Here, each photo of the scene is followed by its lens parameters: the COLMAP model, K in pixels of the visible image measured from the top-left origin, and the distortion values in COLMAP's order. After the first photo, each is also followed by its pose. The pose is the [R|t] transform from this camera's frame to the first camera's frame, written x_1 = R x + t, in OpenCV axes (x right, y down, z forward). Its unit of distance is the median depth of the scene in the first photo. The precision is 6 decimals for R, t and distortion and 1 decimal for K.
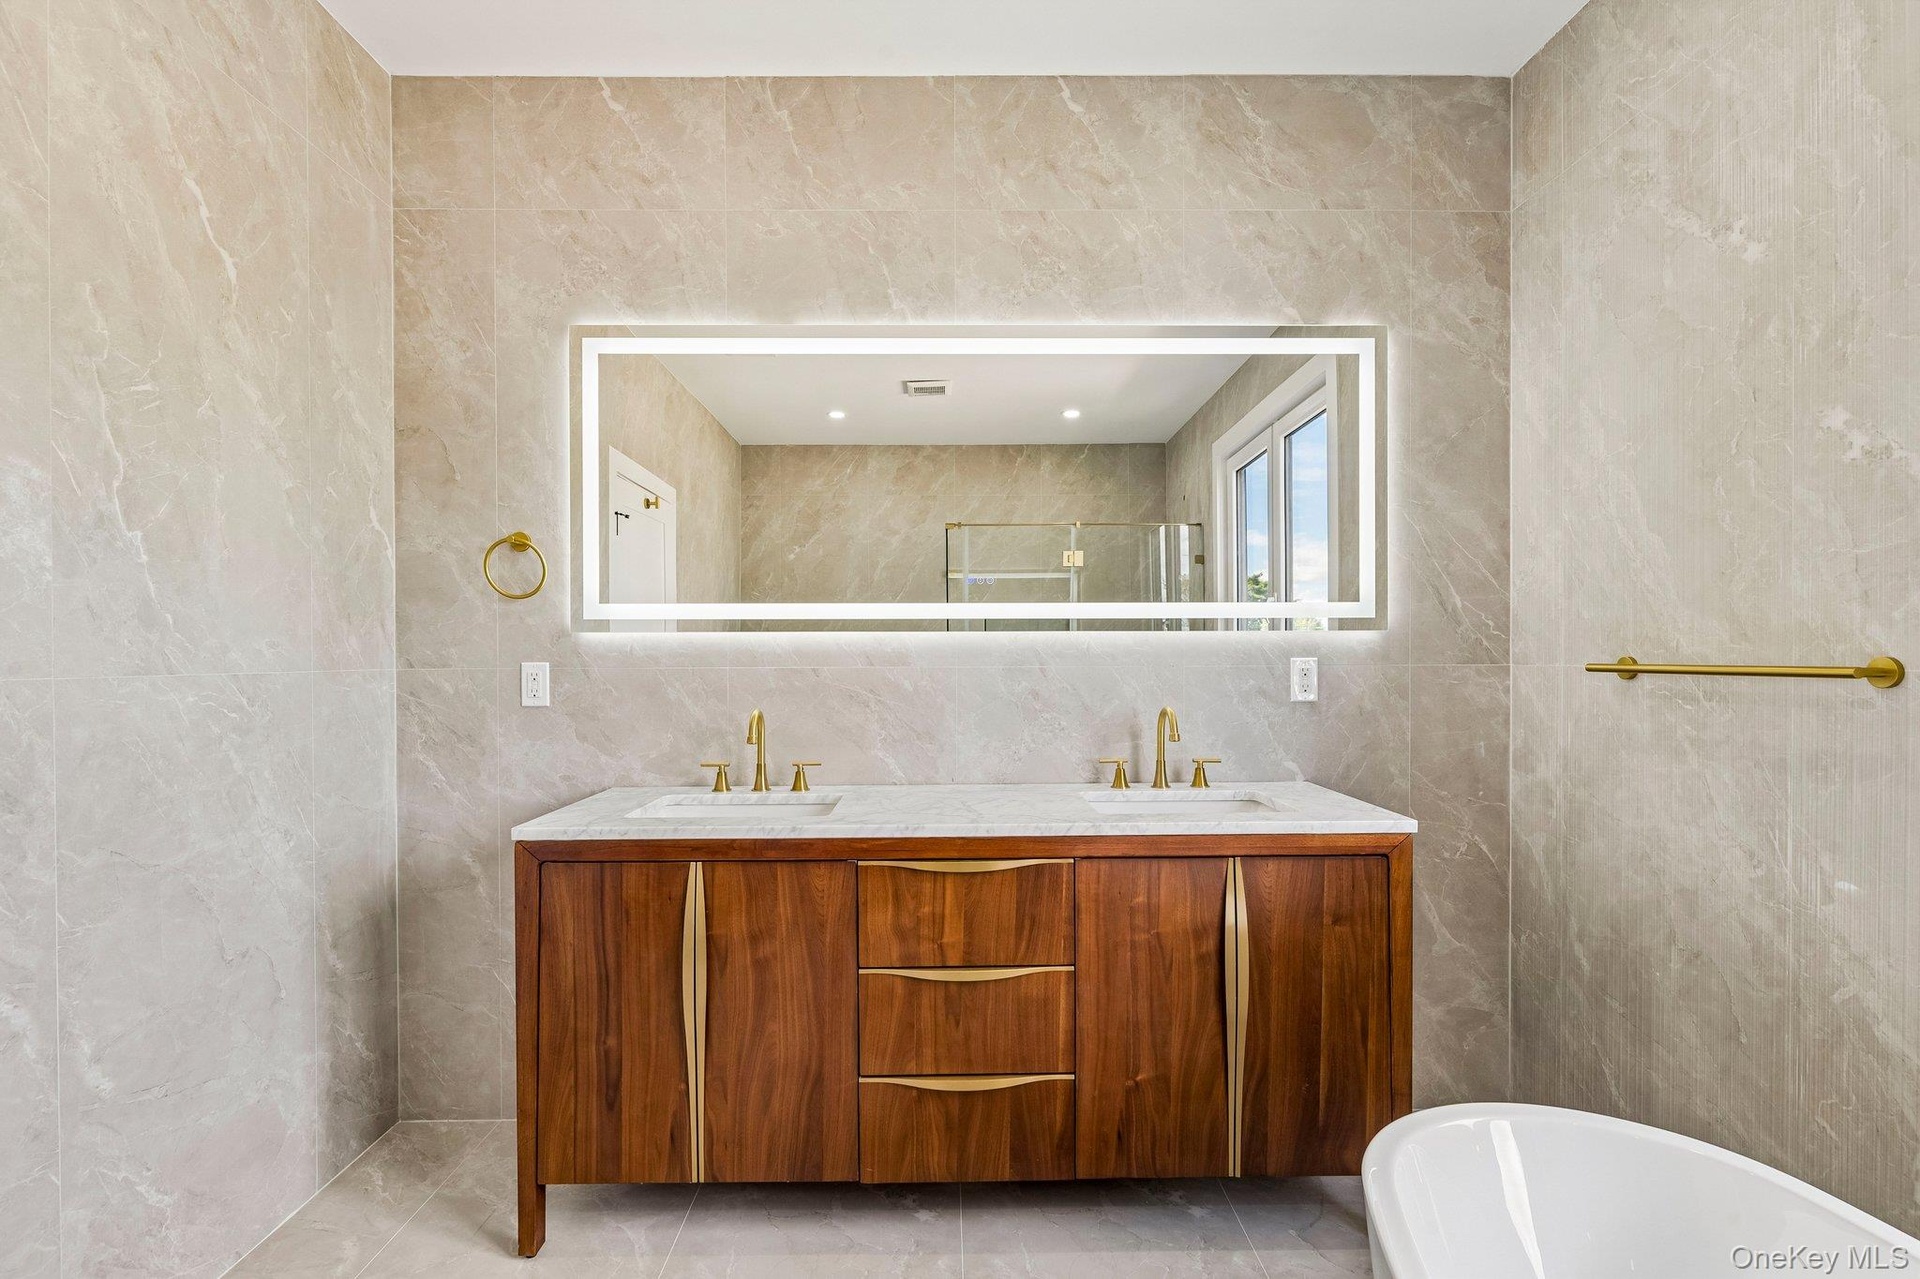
lens RADIAL K [[897.1, 0, 965.3], [0, 897.1, 663.6], [0, 0, 1]] dist [0.006686, -0.004737]
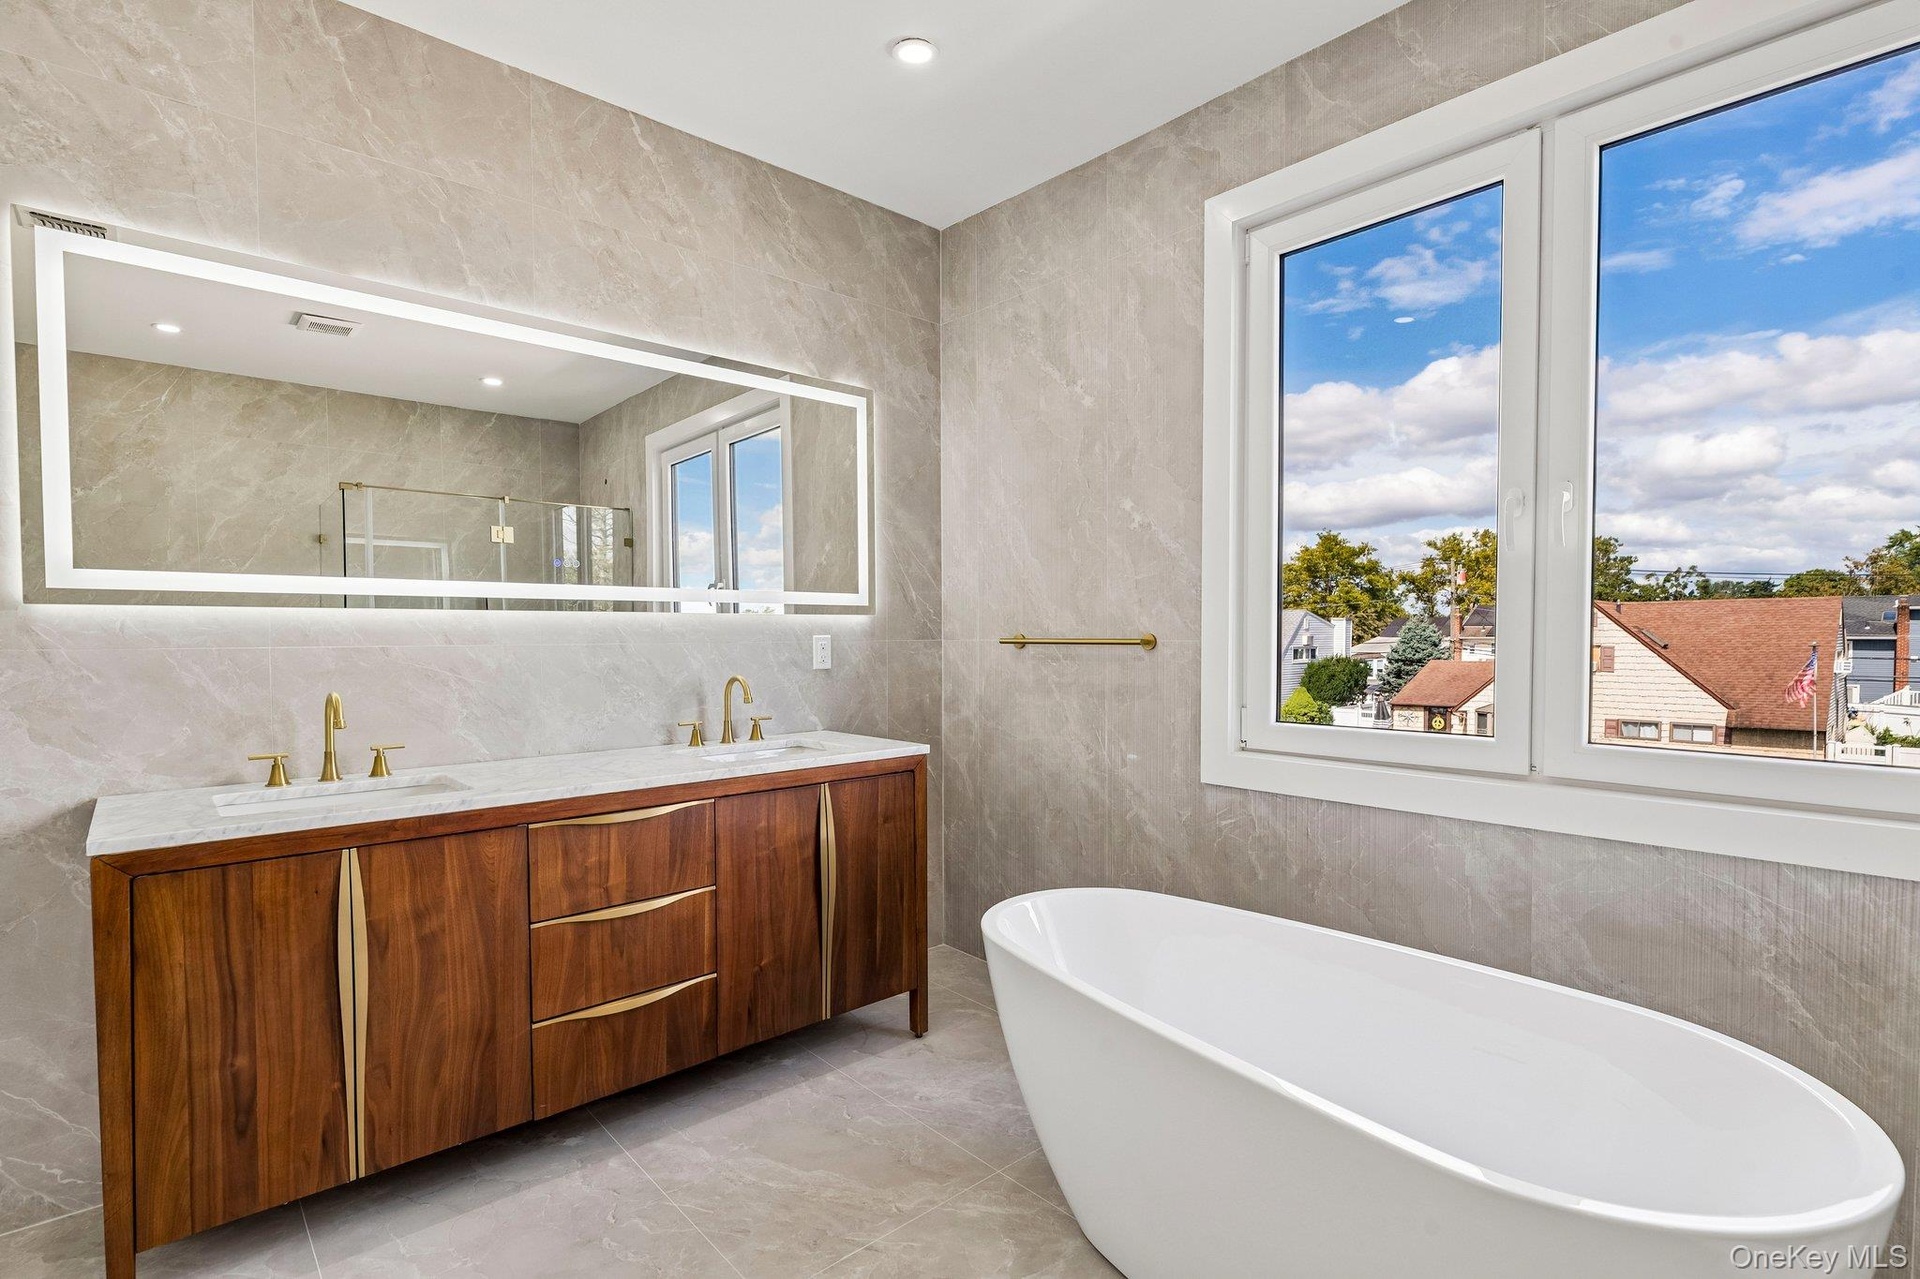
lens RADIAL K [[938.1, 0, 924.6], [0, 938.1, 663.7], [0, 0, 1]] dist [0.003217, -0.001094]
pose [[0.759709, -0.020859, 0.649929, -0.424891], [0.007364, 0.999697, 0.023476, 0.004105], [-0.650221, -0.013049, 0.759633, -0.138846]]
